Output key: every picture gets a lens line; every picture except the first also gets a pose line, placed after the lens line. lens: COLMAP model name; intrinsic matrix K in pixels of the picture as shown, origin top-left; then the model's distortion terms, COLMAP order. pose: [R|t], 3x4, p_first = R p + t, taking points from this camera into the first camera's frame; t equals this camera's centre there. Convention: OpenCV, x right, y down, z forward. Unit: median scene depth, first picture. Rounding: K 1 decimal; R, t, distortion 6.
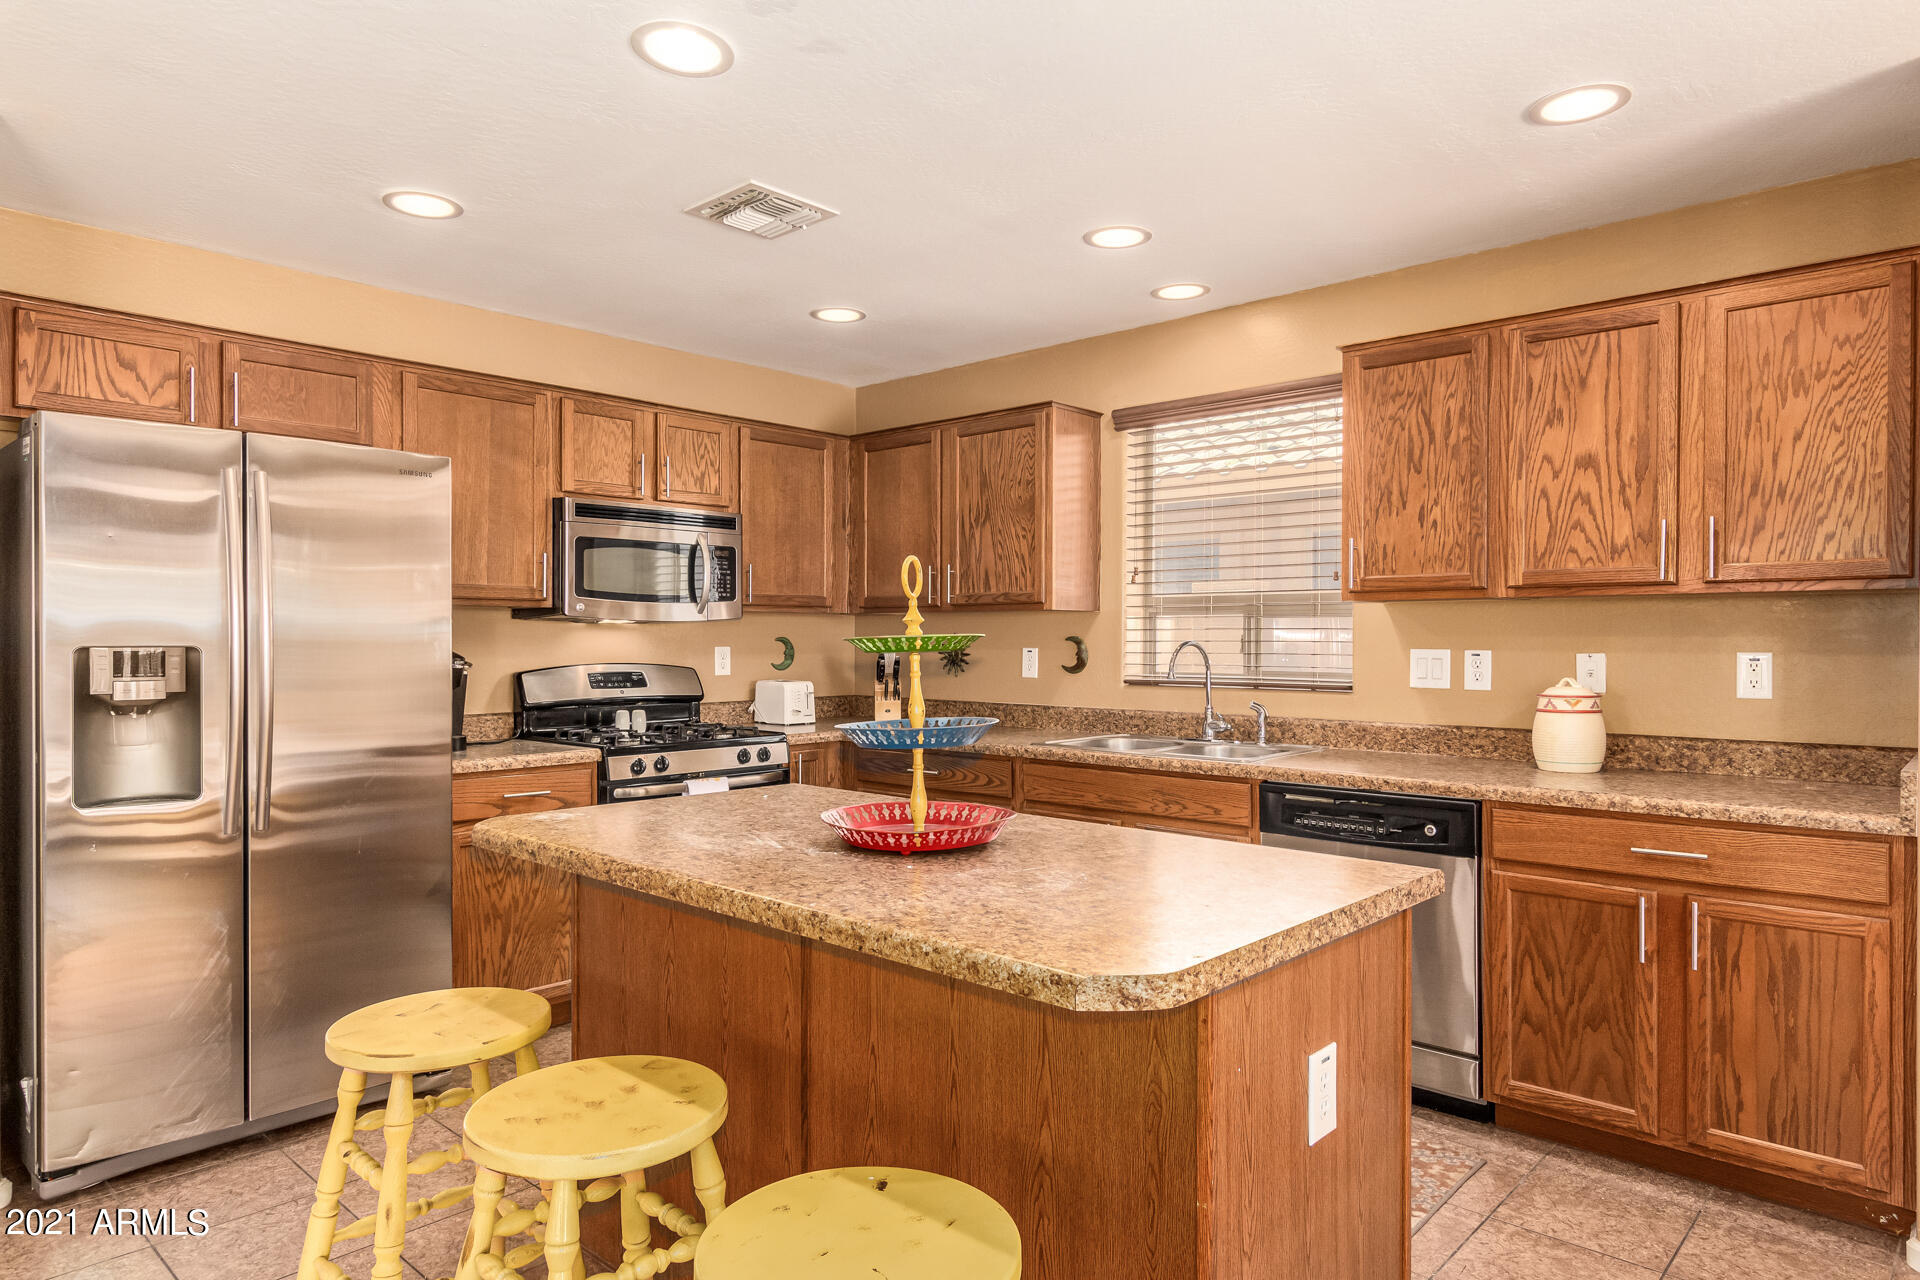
lens RADIAL K [[1126.9, 0, 958.1], [0, 1126.9, 640.6], [0, 0, 1]] dist [-0.013024, -0.001202]
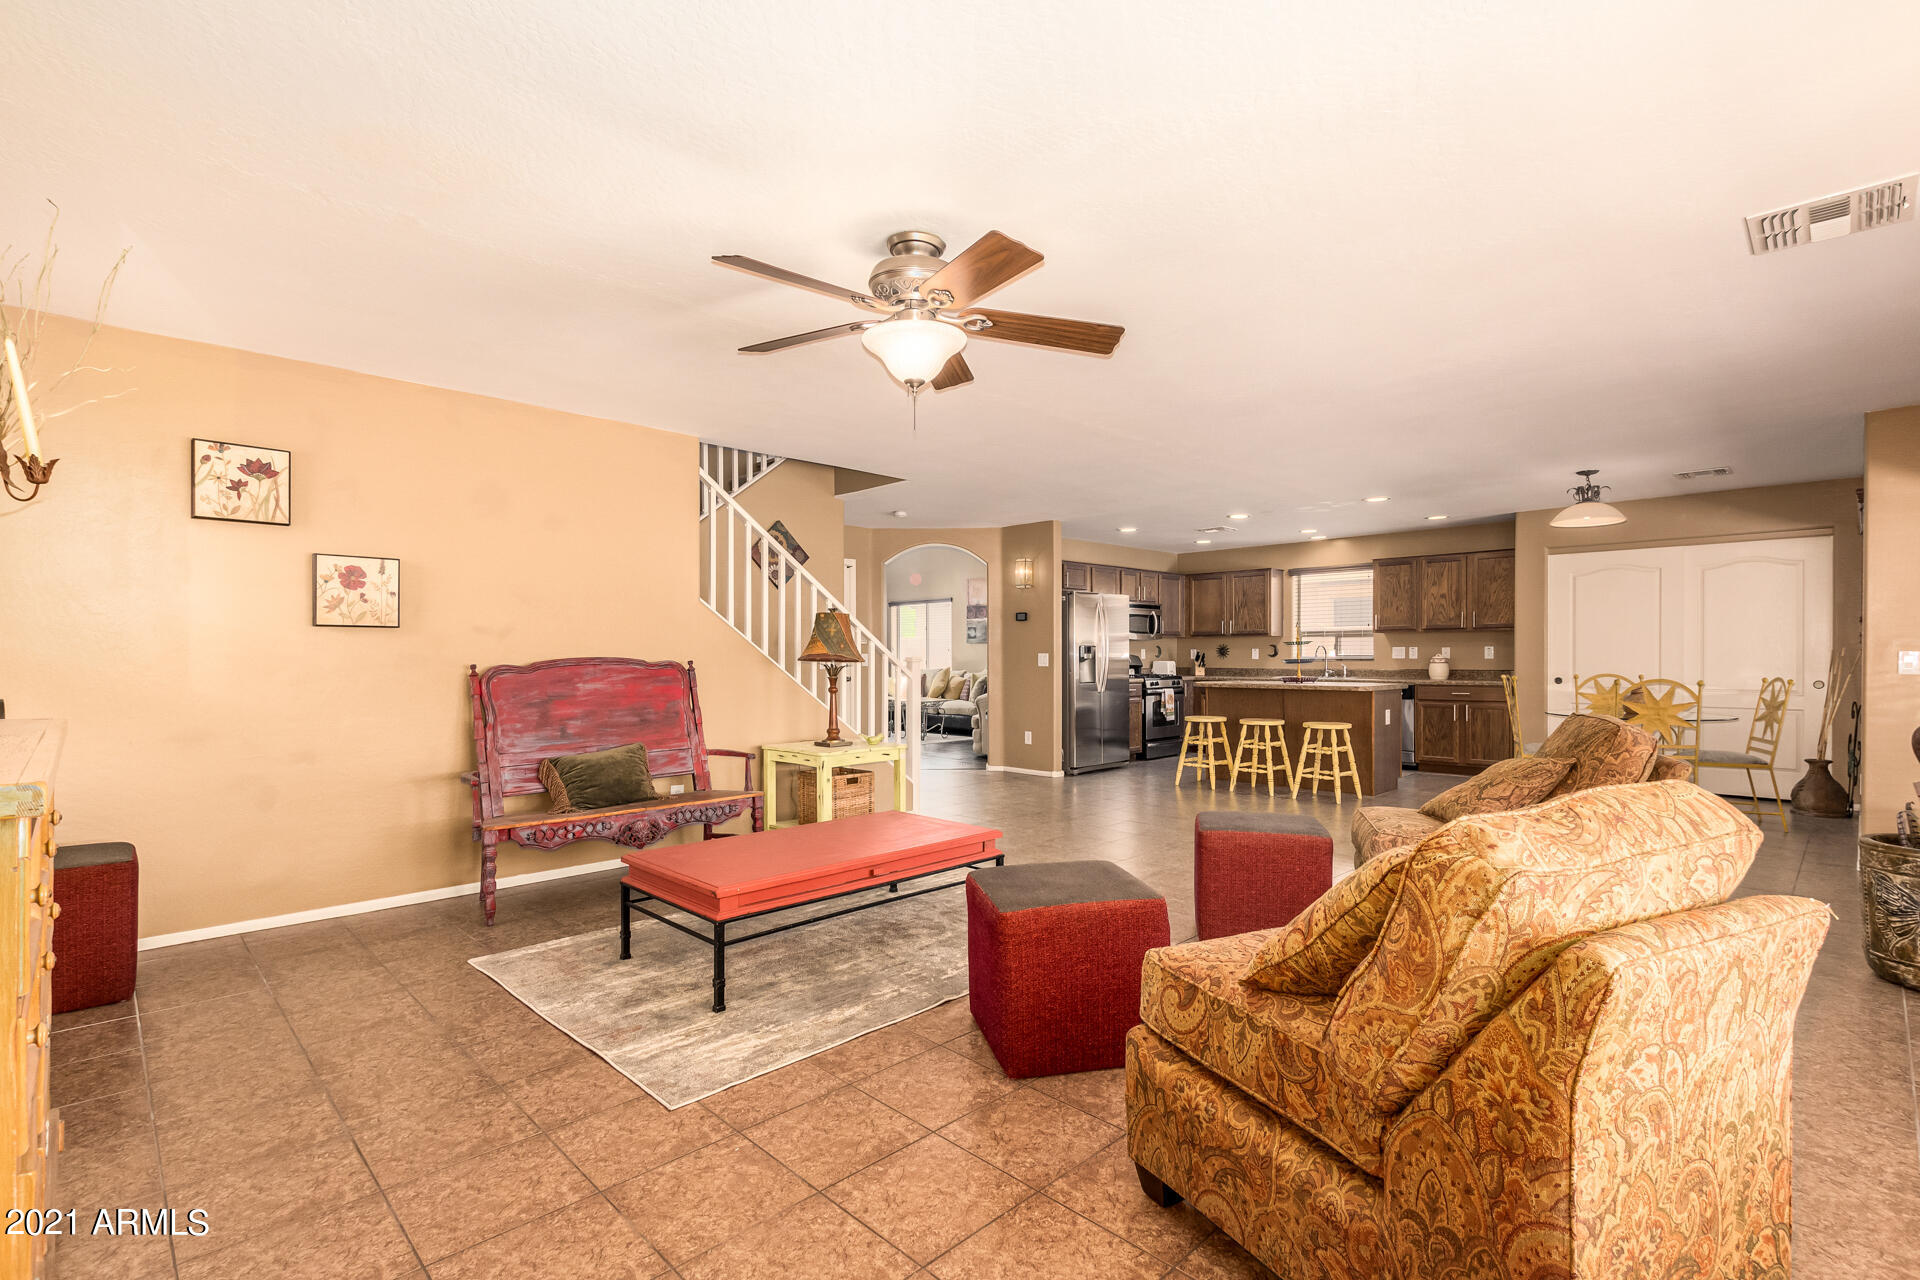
lens RADIAL K [[884.9, 0, 958.0], [0, 884.9, 660.0], [0, 0, 1]] dist [0.004611, -0.001559]
pose [[0.999260, -0.004355, -0.038221, -1.014089], [0.004364, 0.999990, 0.000174, 0.051454], [0.038220, -0.000341, 0.999269, -2.163564]]
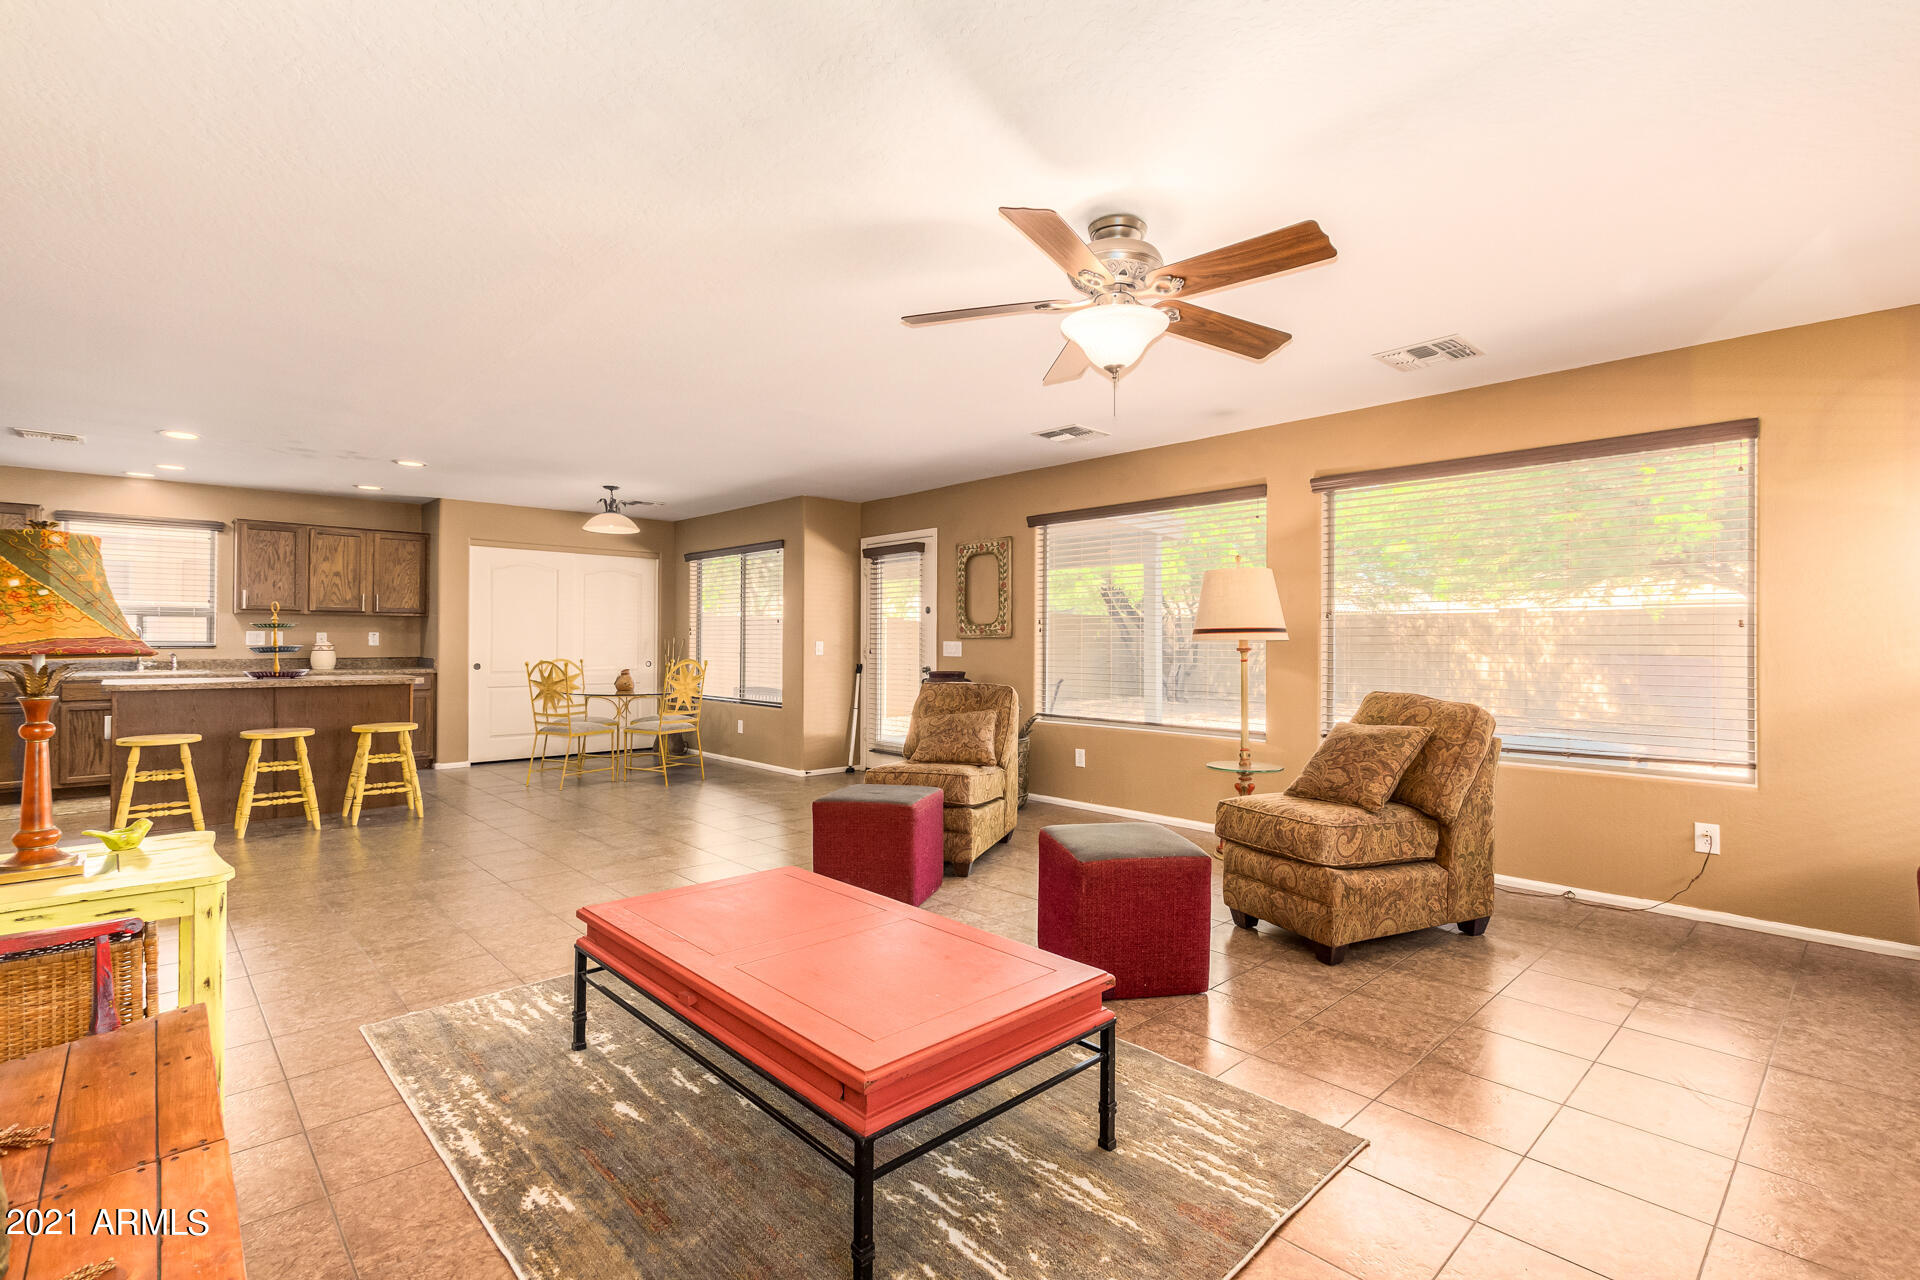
lens RADIAL K [[884.9, 0, 966.1], [0, 884.9, 644.2], [0, 0, 1]] dist [0.004611, -0.001559]
pose [[0.054991, -0.002978, 0.998482, -2.074687], [0.000358, 0.999996, 0.002963, 0.042588], [-0.998487, 0.000195, 0.054992, -1.060447]]
